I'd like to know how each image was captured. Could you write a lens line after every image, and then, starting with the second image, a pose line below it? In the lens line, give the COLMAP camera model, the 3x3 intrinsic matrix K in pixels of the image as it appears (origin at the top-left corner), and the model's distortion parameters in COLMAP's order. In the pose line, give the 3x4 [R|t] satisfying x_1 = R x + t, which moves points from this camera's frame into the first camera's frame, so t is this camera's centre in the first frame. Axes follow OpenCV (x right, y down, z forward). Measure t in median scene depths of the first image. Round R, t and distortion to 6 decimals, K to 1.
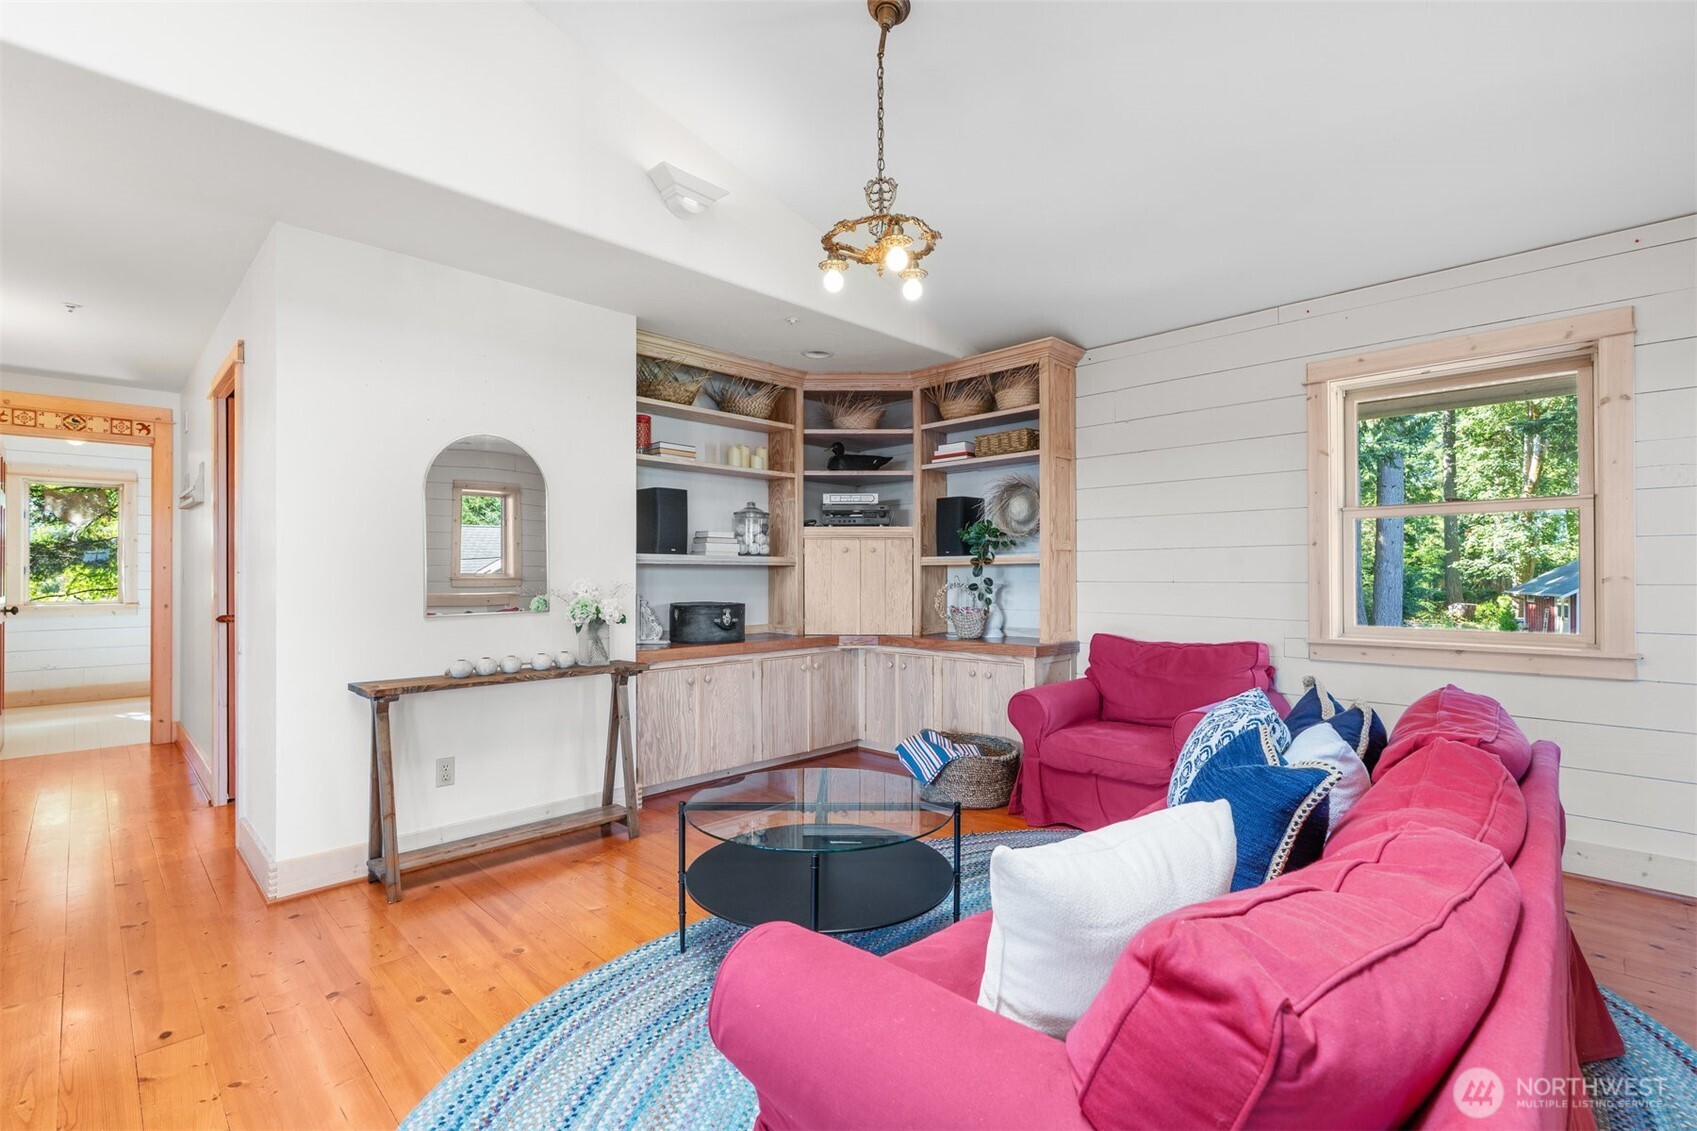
lens RADIAL K [[773.5, 0, 846.7], [0, 773.5, 566.6], [0, 0, 1]] dist [-0.005043, 0.000631]
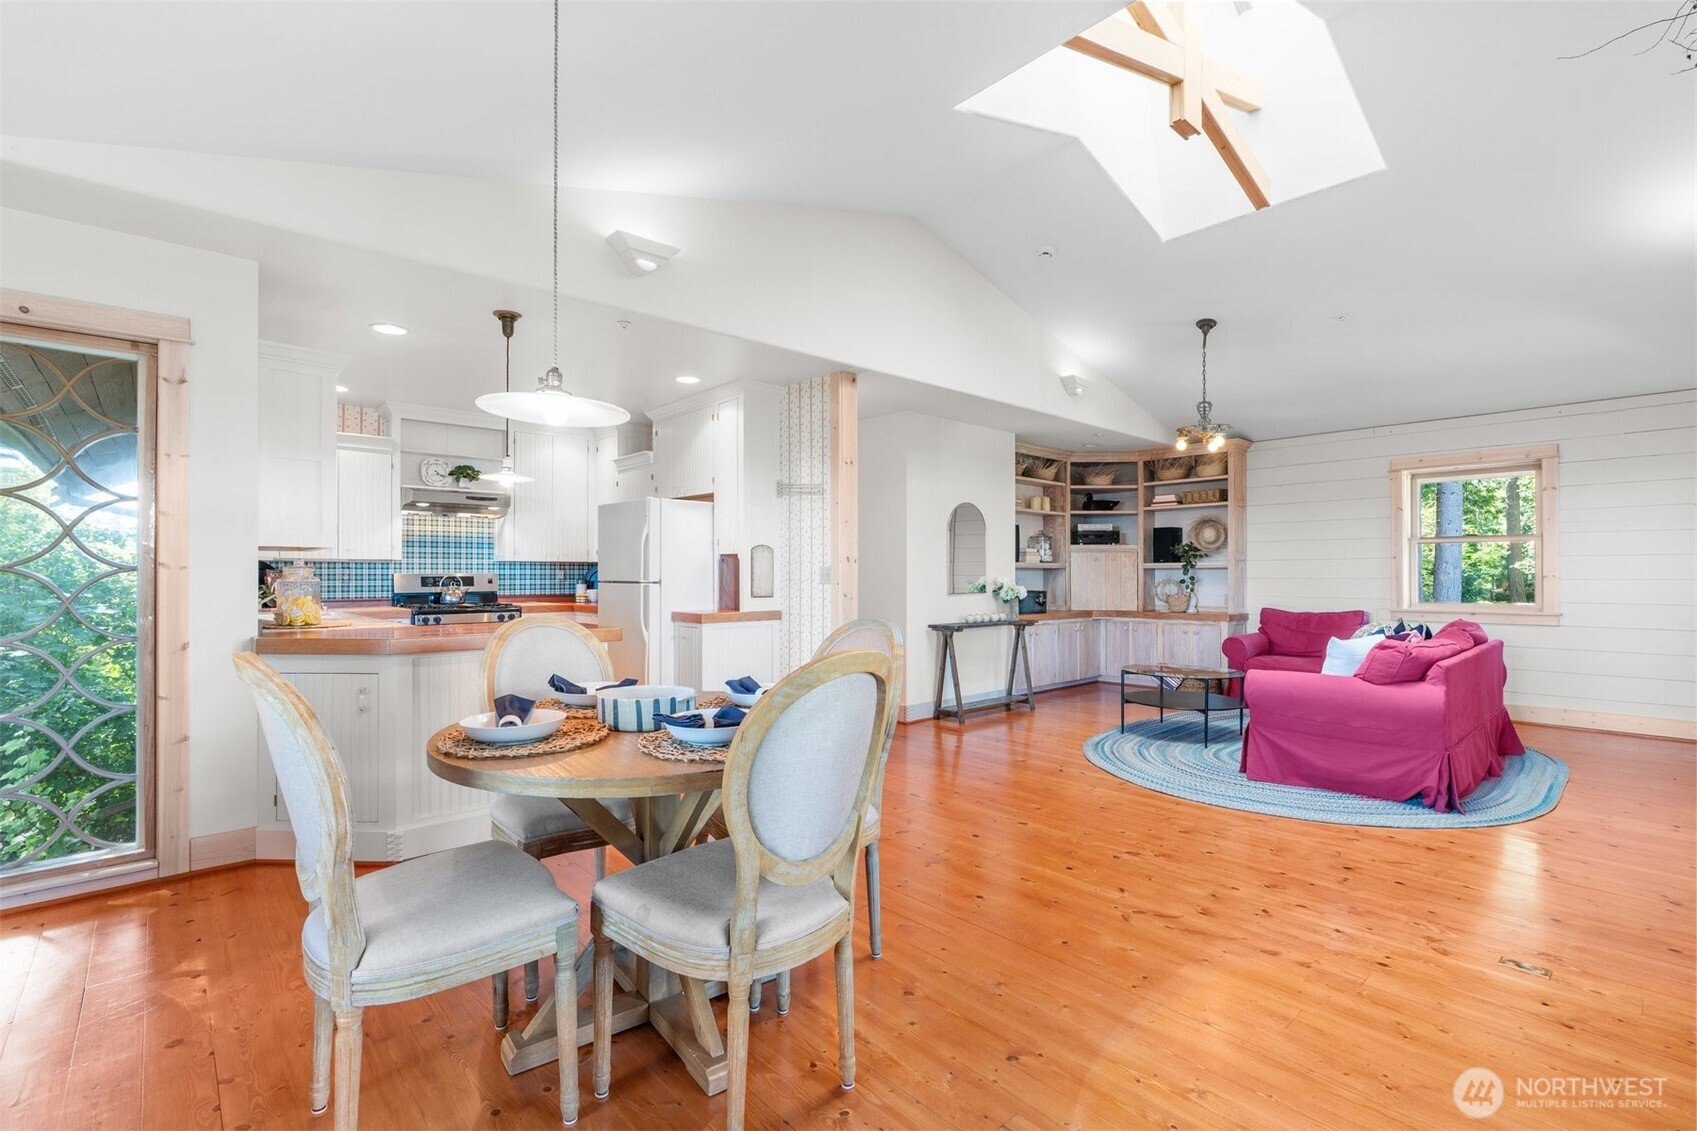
lens RADIAL K [[773.5, 0, 842.5], [0, 773.5, 566.6], [0, 0, 1]] dist [-0.005043, 0.000631]
pose [[0.998428, 0.000659, -0.056039, -0.470523], [-0.000650, 1.000000, 0.000163, -0.005438], [0.056039, -0.000126, 0.998429, -0.708319]]
